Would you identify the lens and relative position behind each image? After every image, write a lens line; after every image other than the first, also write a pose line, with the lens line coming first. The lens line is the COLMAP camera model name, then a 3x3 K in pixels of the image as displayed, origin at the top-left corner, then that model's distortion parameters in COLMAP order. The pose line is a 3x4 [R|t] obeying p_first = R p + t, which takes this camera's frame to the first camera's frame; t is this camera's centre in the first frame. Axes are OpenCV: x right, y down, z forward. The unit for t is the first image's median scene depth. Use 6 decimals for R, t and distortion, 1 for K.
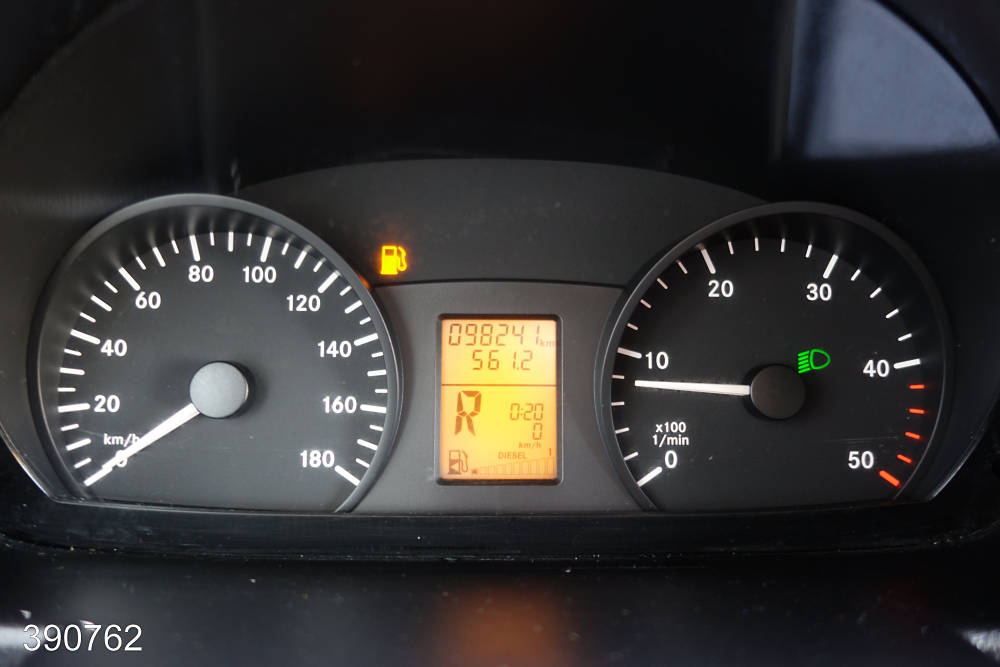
lens RADIAL K [[778.4, 0, 493.0], [0, 778.4, 327.1], [0, 0, 1]] dist [0.019611, -0.034203]
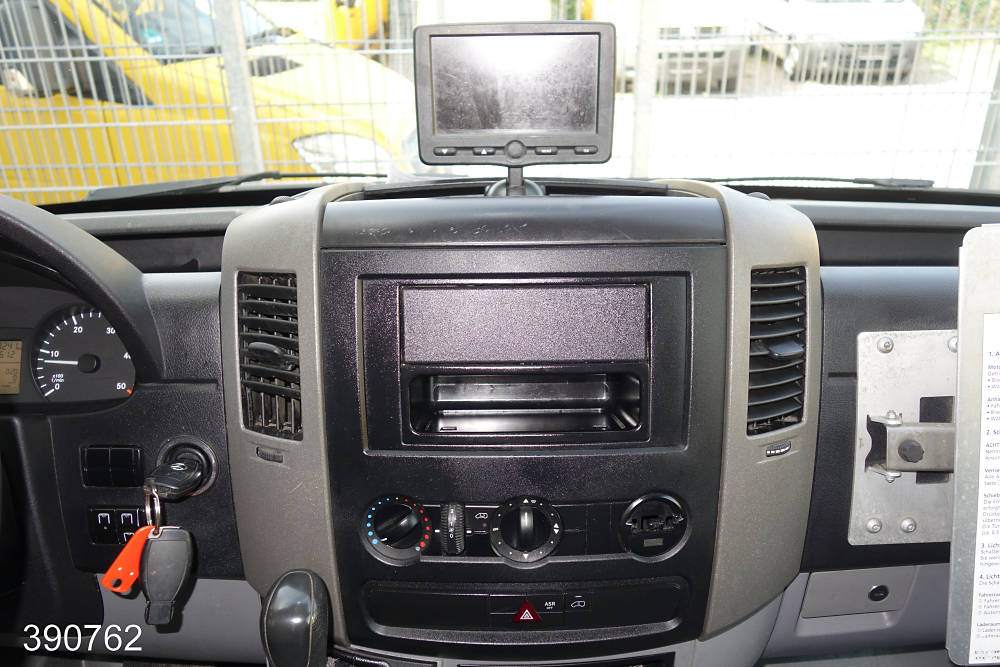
lens RADIAL K [[778.4, 0, 504.4], [0, 778.4, 332.3], [0, 0, 1]] dist [0.019611, -0.034203]
pose [[0.997651, -0.021494, -0.065044, 2.168806], [0.016892, 0.997370, -0.070484, 0.204098], [0.066388, 0.069219, 0.995390, -1.910032]]
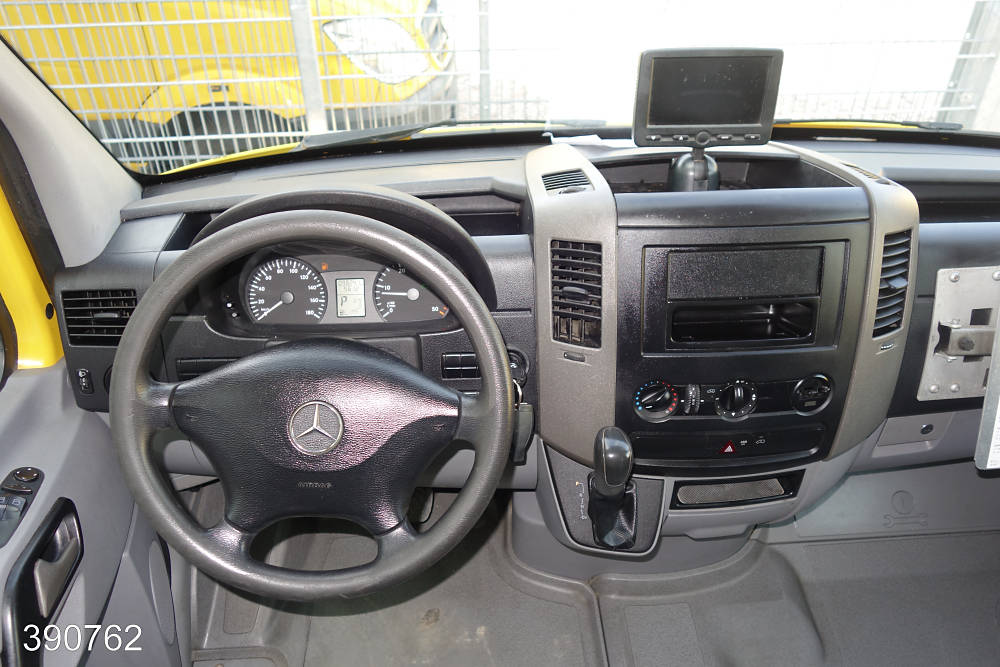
lens RADIAL K [[778.4, 0, 504.9], [0, 778.4, 337.3], [0, 0, 1]] dist [0.019611, -0.034203]
pose [[0.999438, -0.033123, -0.005177, 0.889892], [0.033509, 0.991844, 0.122976, -0.196105], [0.001062, -0.123080, 0.992396, -3.362845]]
